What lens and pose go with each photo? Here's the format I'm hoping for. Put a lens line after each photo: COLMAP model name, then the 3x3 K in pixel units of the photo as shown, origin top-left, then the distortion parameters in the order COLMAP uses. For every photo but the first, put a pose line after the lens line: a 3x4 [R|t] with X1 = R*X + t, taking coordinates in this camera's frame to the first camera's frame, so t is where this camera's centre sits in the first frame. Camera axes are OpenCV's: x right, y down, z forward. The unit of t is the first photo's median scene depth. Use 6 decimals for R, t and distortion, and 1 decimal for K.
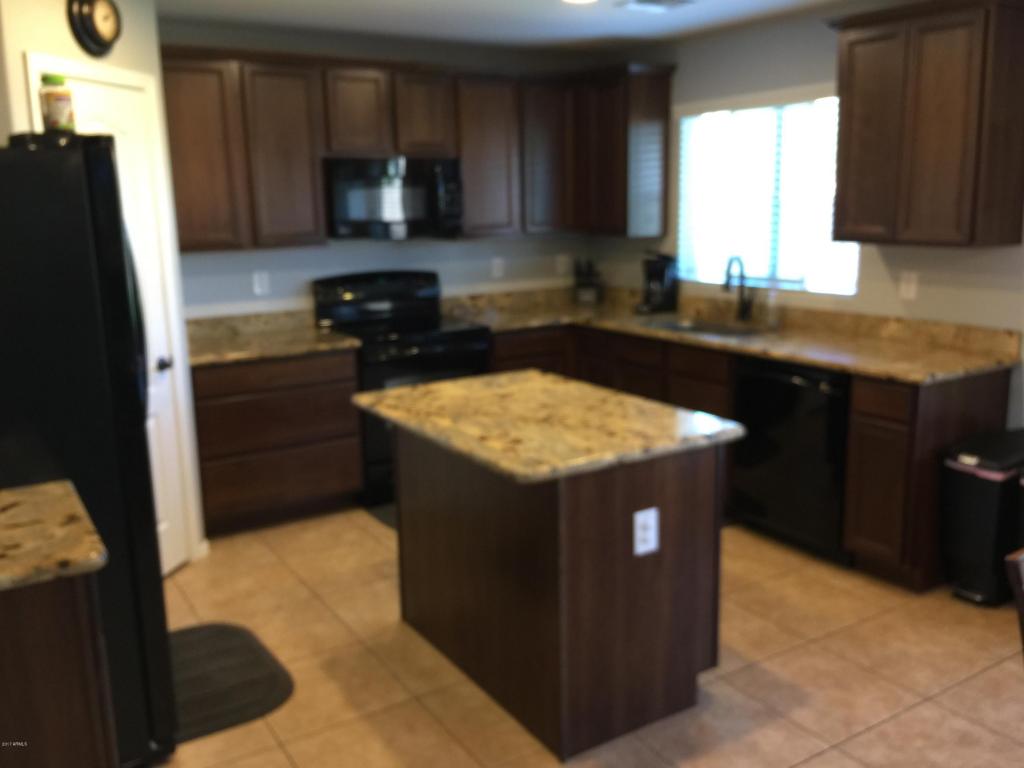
lens RADIAL K [[897.1, 0, 500.6], [0, 897.1, 374.9], [0, 0, 1]] dist [0.067569, -0.109277]
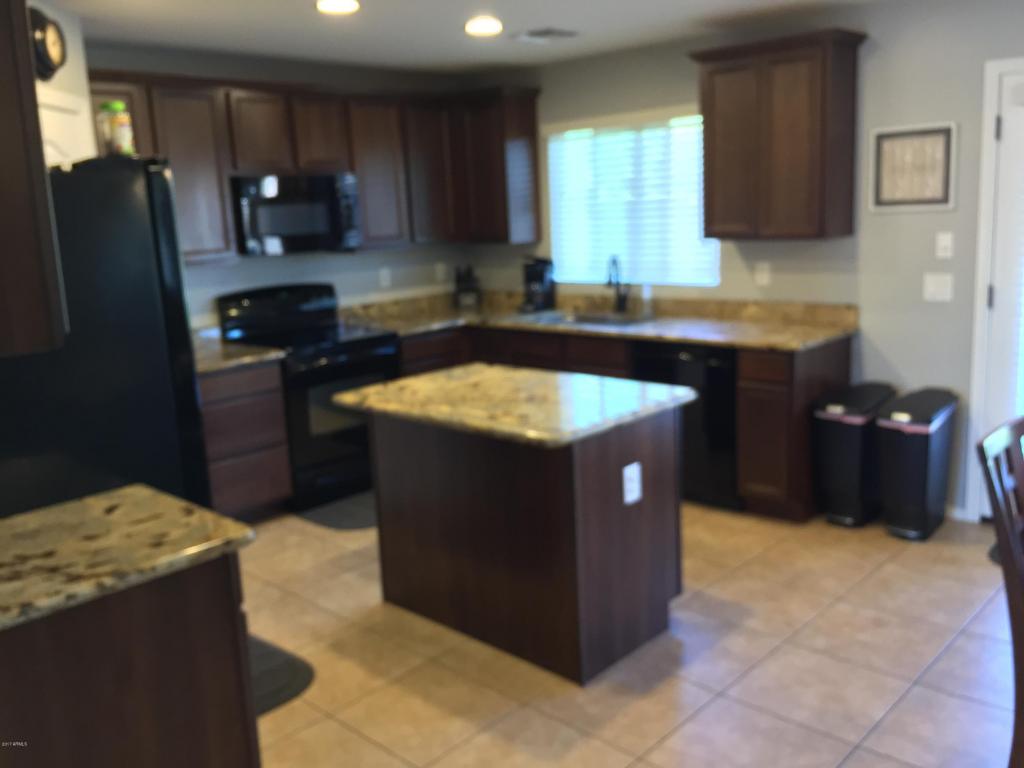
lens RADIAL K [[897.1, 0, 502.0], [0, 897.1, 378.0], [0, 0, 1]] dist [0.067569, -0.109277]
pose [[0.968264, -0.074118, 0.238687, -0.191030], [0.077096, 0.997019, -0.003151, 0.017448], [-0.237742, 0.021453, 0.971092, -0.079754]]
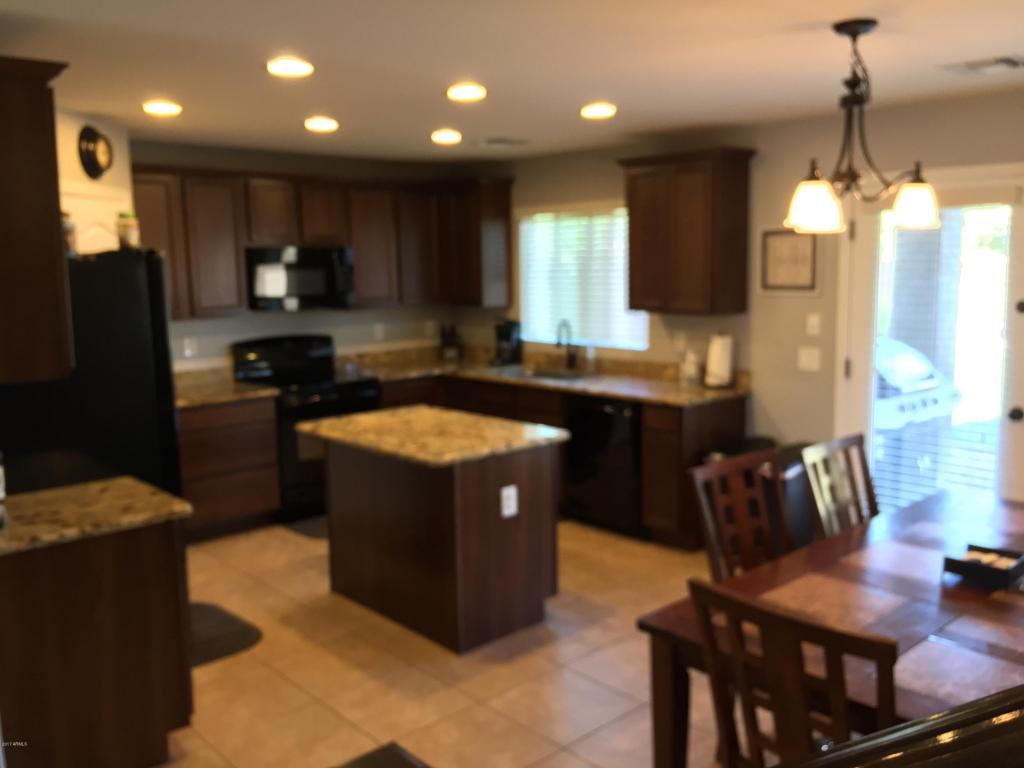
lens RADIAL K [[897.1, 0, 498.7], [0, 897.1, 378.2], [0, 0, 1]] dist [0.067569, -0.109277]
pose [[0.985131, -0.021149, 0.170501, -0.078178], [0.032293, 0.997500, -0.062855, 0.041277], [-0.168745, 0.067427, 0.983351, -0.359448]]
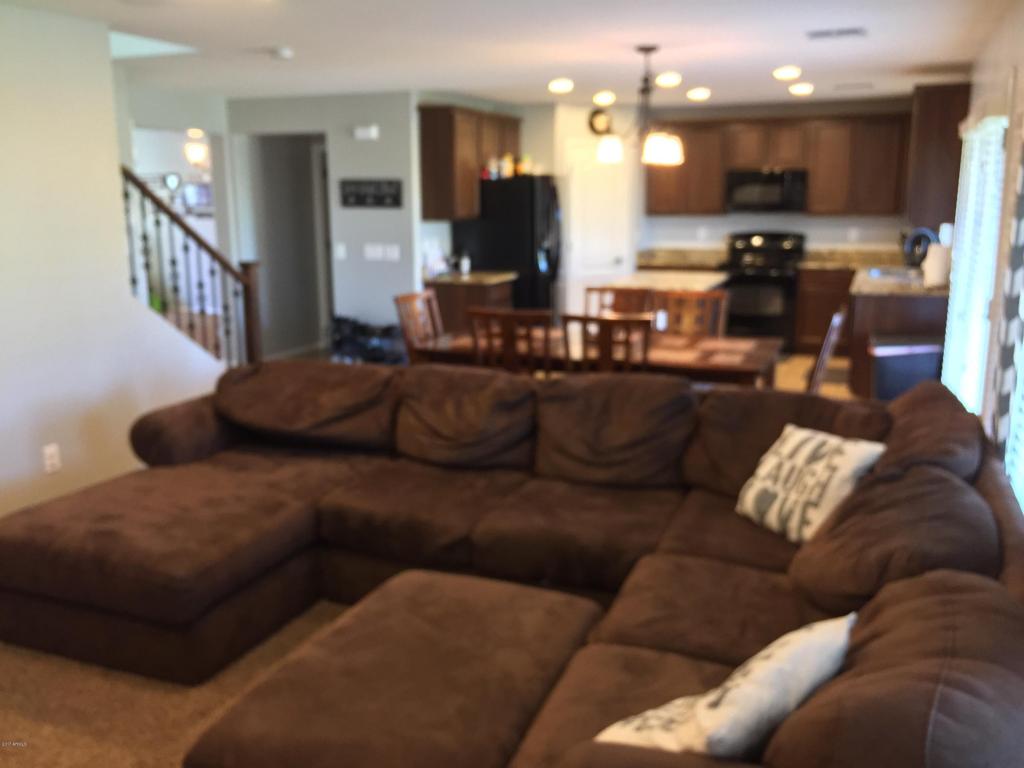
lens RADIAL K [[897.1, 0, 512.8], [0, 897.1, 381.8], [0, 0, 1]] dist [0.067569, -0.109277]
pose [[0.587502, 0.184578, -0.787891, 1.404431], [-0.164023, 0.980591, 0.107415, 0.094422], [0.792425, 0.066125, 0.606374, -0.648312]]
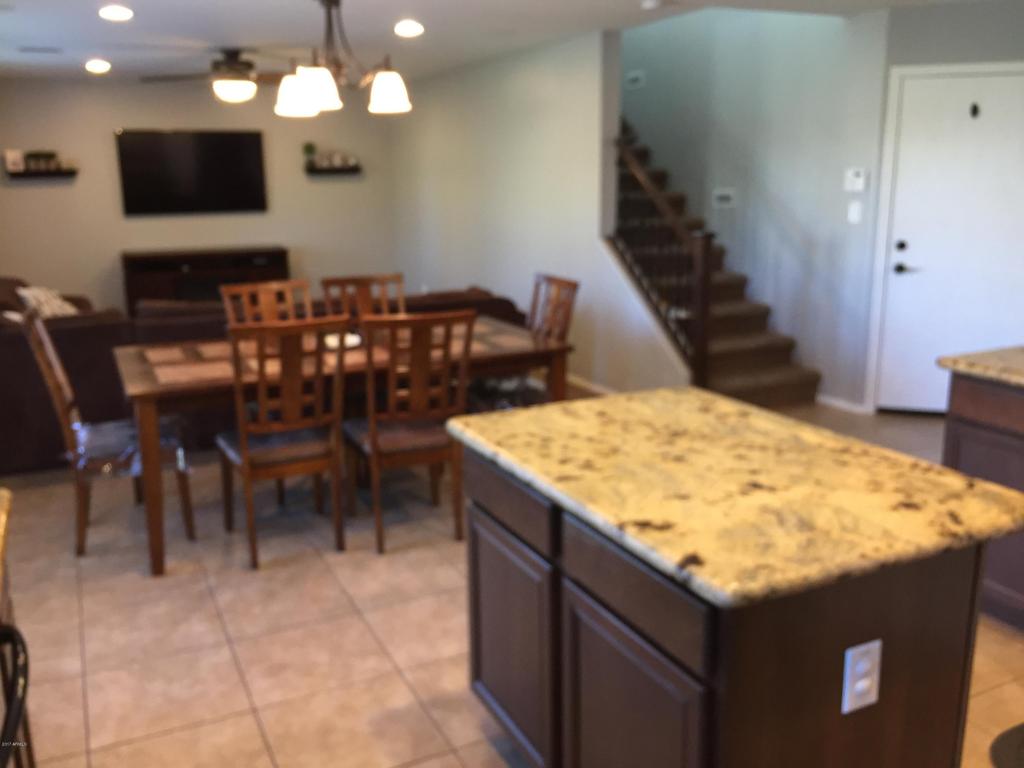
lens RADIAL K [[897.1, 0, 505.4], [0, 897.1, 385.0], [0, 0, 1]] dist [0.067569, -0.109277]
pose [[-0.993536, 0.006291, 0.113340, 0.080438], [0.052807, 0.909458, 0.412430, -0.237865], [-0.100483, 0.415749, -0.903911, 1.261722]]
